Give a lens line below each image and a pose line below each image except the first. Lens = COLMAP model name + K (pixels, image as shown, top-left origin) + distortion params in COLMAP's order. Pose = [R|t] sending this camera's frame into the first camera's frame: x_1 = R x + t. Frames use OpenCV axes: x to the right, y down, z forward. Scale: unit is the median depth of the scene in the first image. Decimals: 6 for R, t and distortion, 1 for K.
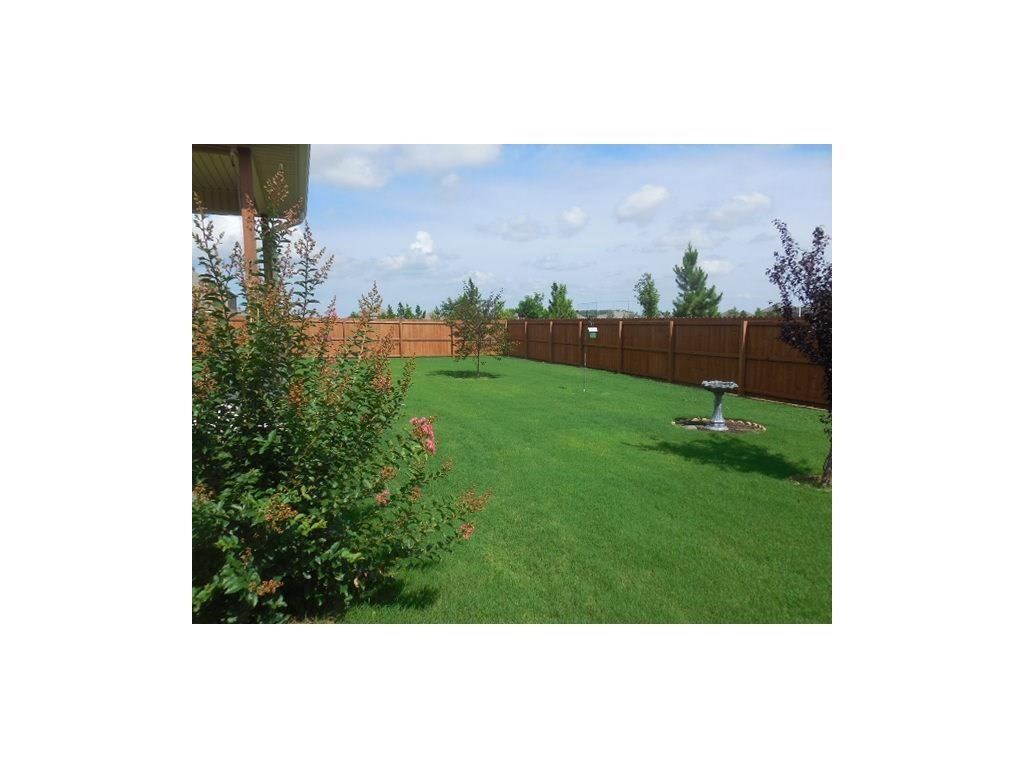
lens RADIAL K [[500.8, 0, 506.6], [0, 500.8, 384.5], [0, 0, 1]] dist [-0.053839, 0.000189]
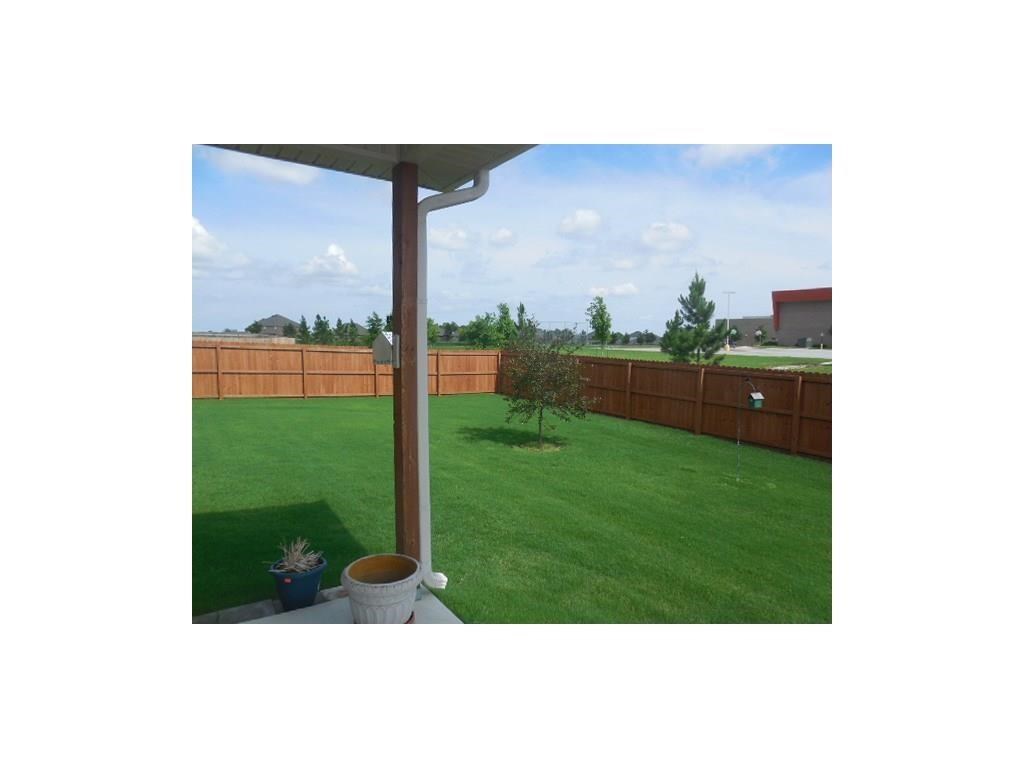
lens RADIAL K [[500.8, 0, 508.1], [0, 500.8, 383.3], [0, 0, 1]] dist [-0.053839, 0.000189]
pose [[0.982018, 0.014281, 0.188248, -0.141471], [-0.008506, 0.999469, -0.031450, -0.047316], [-0.188597, 0.029284, 0.981618, 0.172897]]
